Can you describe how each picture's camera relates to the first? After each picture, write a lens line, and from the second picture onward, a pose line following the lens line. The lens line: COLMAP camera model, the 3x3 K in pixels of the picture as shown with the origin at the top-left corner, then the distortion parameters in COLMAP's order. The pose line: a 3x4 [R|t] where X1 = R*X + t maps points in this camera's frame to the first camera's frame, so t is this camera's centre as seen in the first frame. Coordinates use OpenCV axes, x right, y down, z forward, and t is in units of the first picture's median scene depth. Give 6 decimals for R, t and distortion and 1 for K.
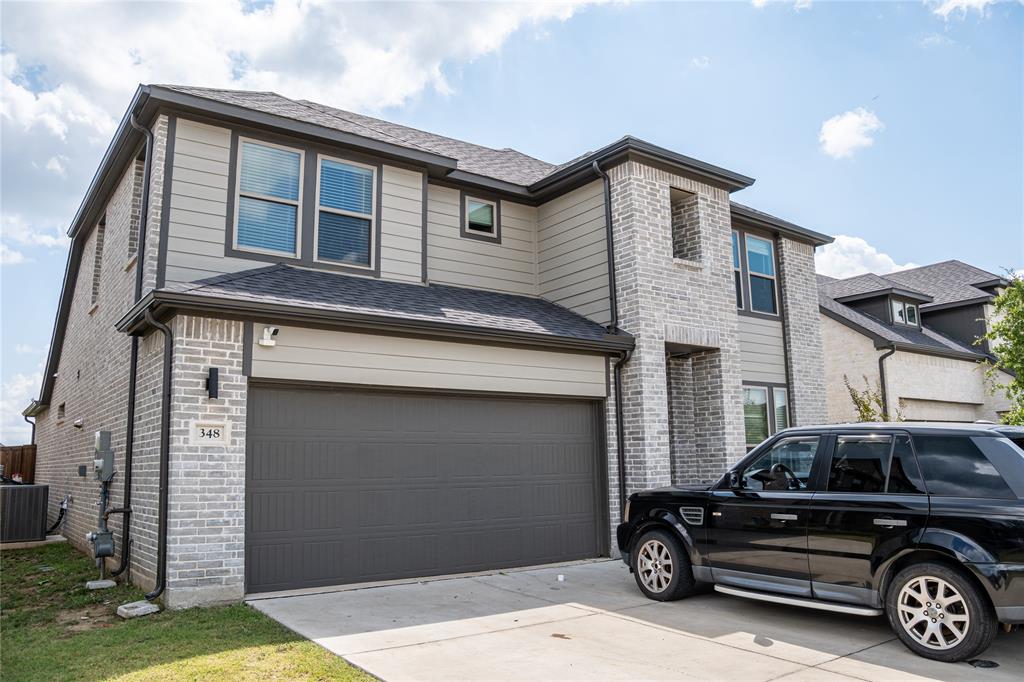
lens RADIAL K [[751.8, 0, 512.0], [0, 751.8, 341.0], [0, 0, 1]] dist [-0.062319, 0.001102]
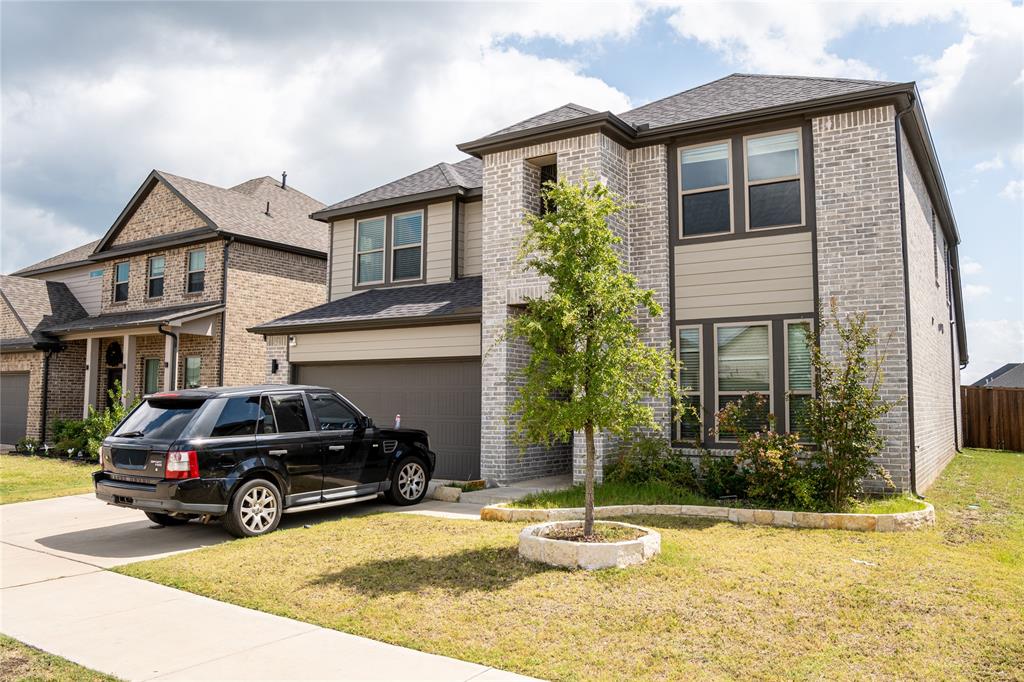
lens RADIAL K [[784.1, 0, 512.0], [0, 784.1, 341.0], [0, 0, 1]] dist [-0.092540, 0.004084]
pose [[0.358235, -0.058591, -0.931791, 1.335617], [0.137526, 0.990454, -0.009406, 0.068598], [0.923447, -0.124775, 0.362873, 0.570505]]
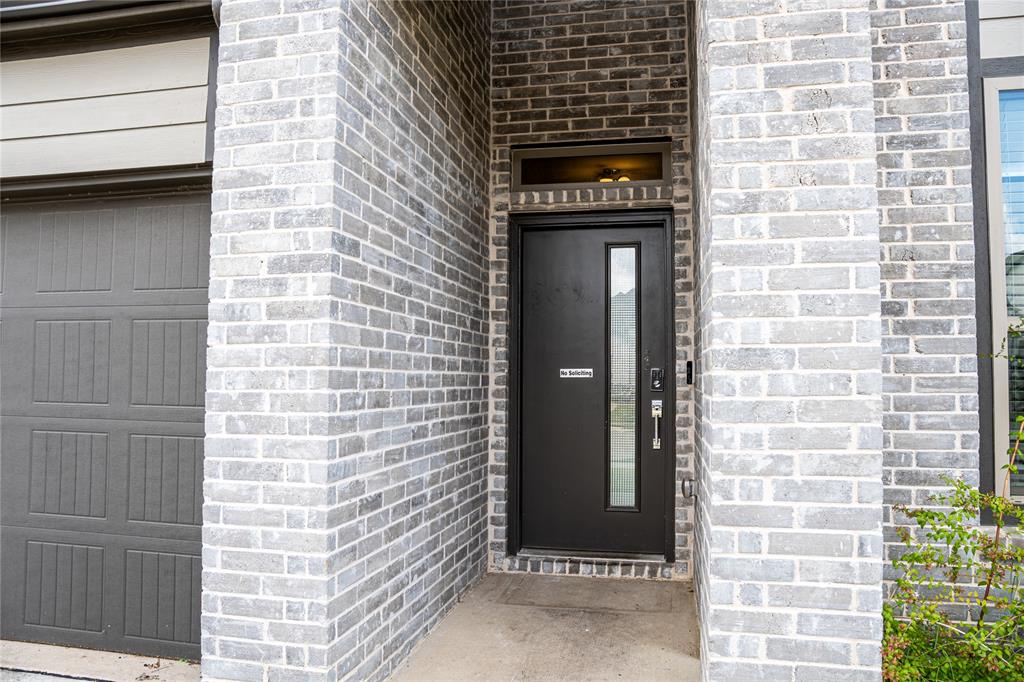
lens RADIAL K [[784.1, 0, 512.0], [0, 784.1, 341.0], [0, 0, 1]] dist [-0.092540, 0.004084]
pose [[0.660386, -0.013312, -0.750809, 0.433868], [0.101126, 0.992312, 0.071353, 0.133965], [0.744086, -0.123046, 0.656654, 0.865389]]
